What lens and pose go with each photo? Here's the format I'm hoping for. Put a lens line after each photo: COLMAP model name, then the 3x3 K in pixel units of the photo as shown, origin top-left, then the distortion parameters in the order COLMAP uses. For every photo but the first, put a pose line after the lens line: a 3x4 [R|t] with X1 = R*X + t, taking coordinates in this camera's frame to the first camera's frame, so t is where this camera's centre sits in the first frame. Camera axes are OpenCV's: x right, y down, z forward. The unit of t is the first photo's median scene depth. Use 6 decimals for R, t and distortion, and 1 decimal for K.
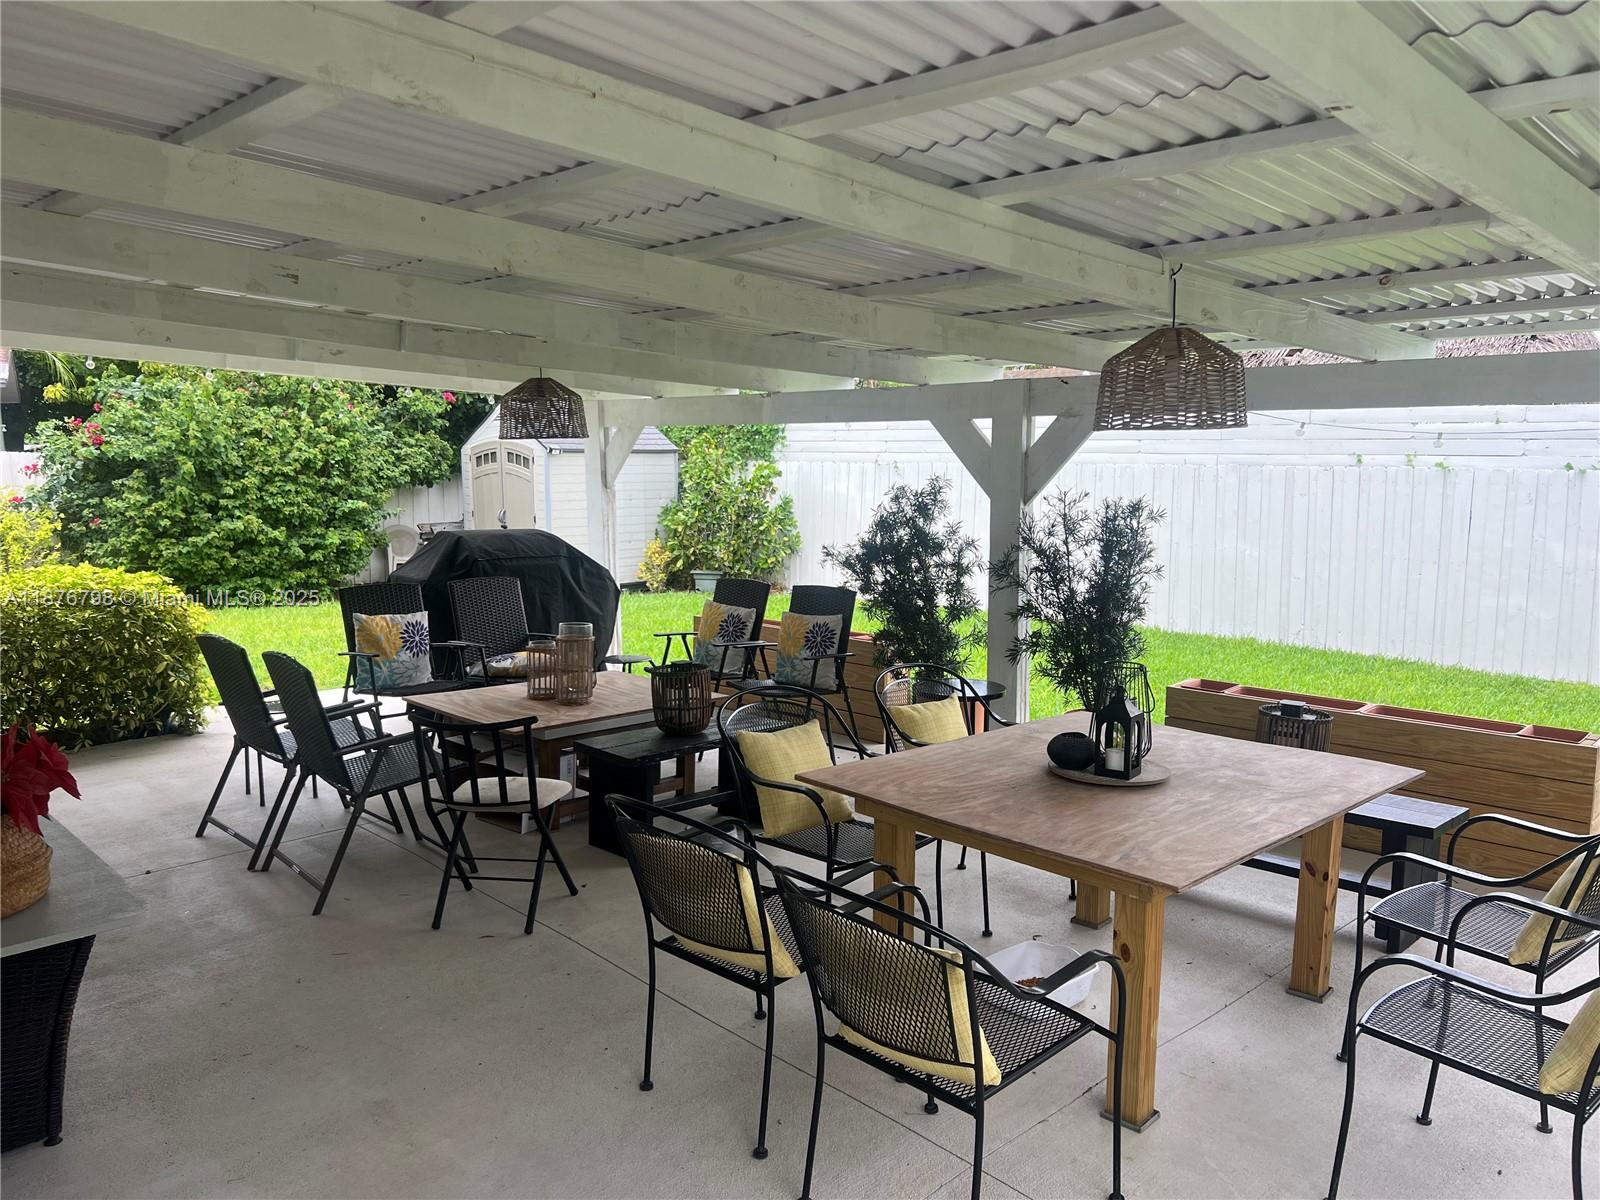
lens RADIAL K [[1211.7, 0, 794.3], [0, 1211.7, 604.3], [0, 0, 1]] dist [0.091791, -0.154084]
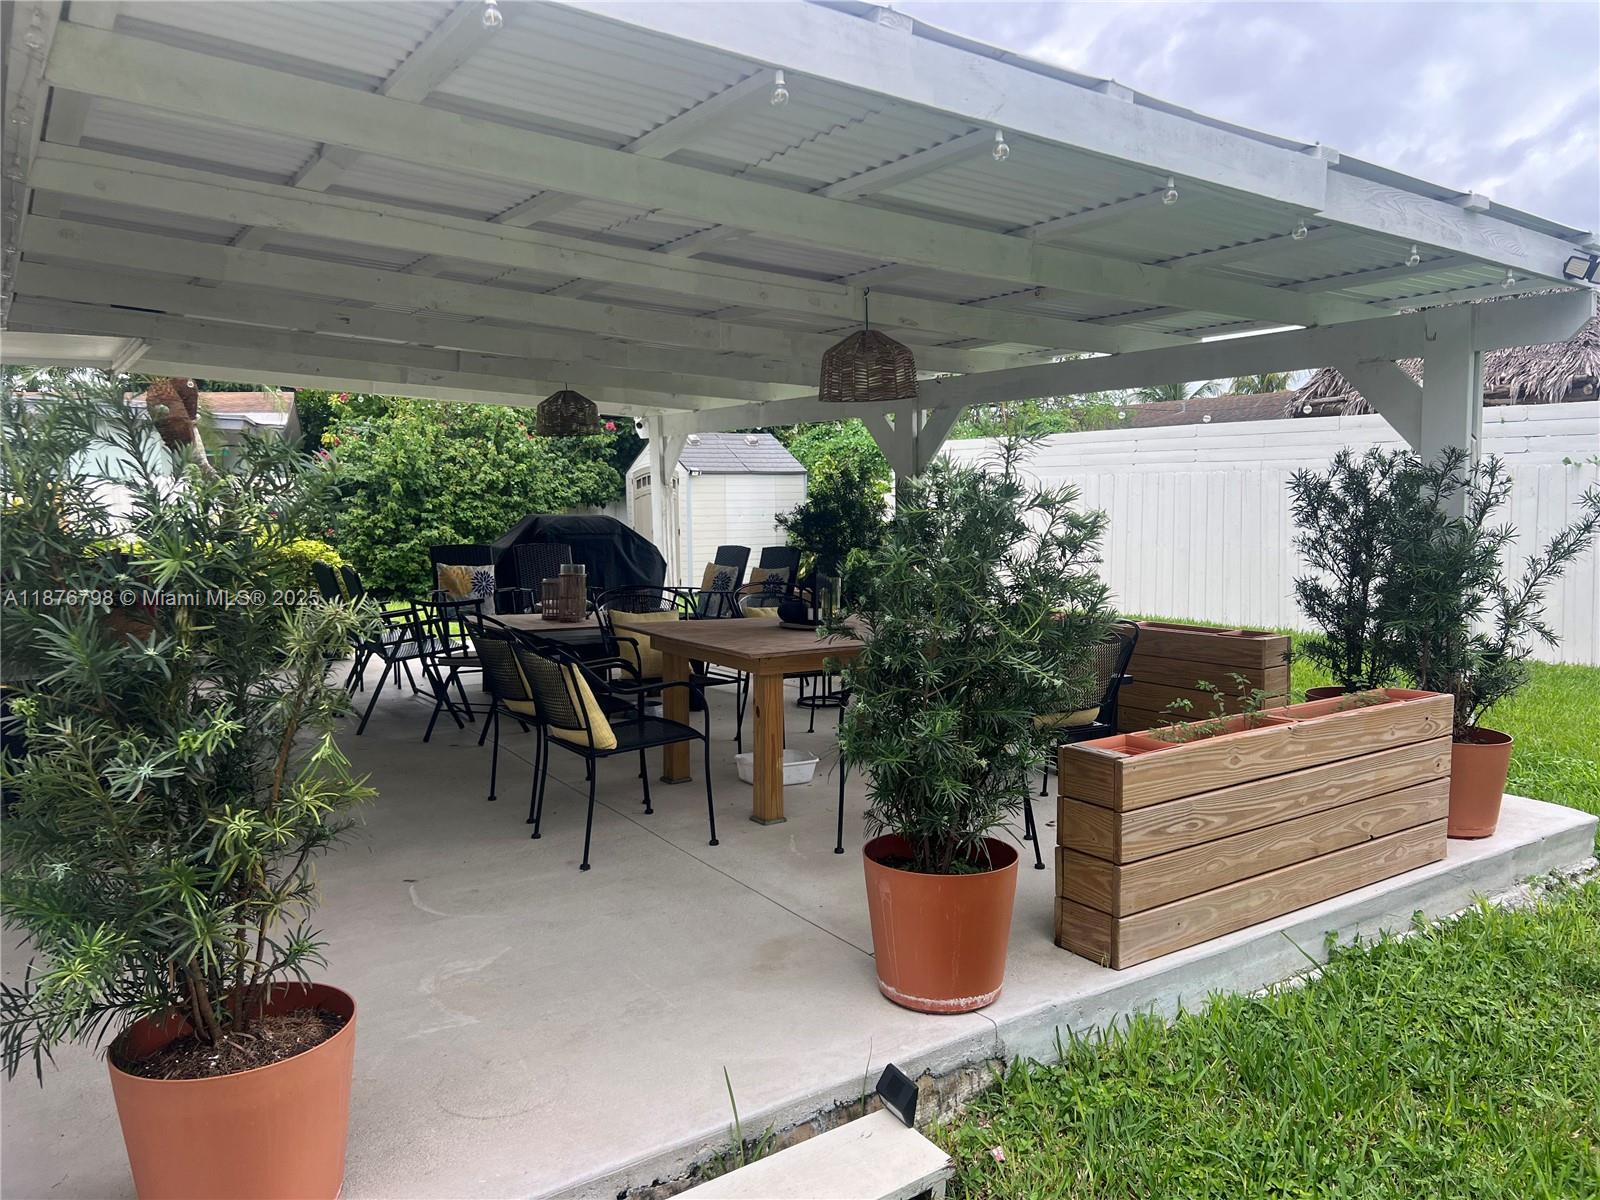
lens RADIAL K [[1211.7, 0, 794.3], [0, 1211.7, 604.3], [0, 0, 1]] dist [0.091791, -0.154084]
pose [[0.981025, 0.006803, -0.193760, 0.135501], [-0.013687, 0.999321, -0.034216, 0.042458], [0.193396, 0.036219, 0.980452, -0.123285]]
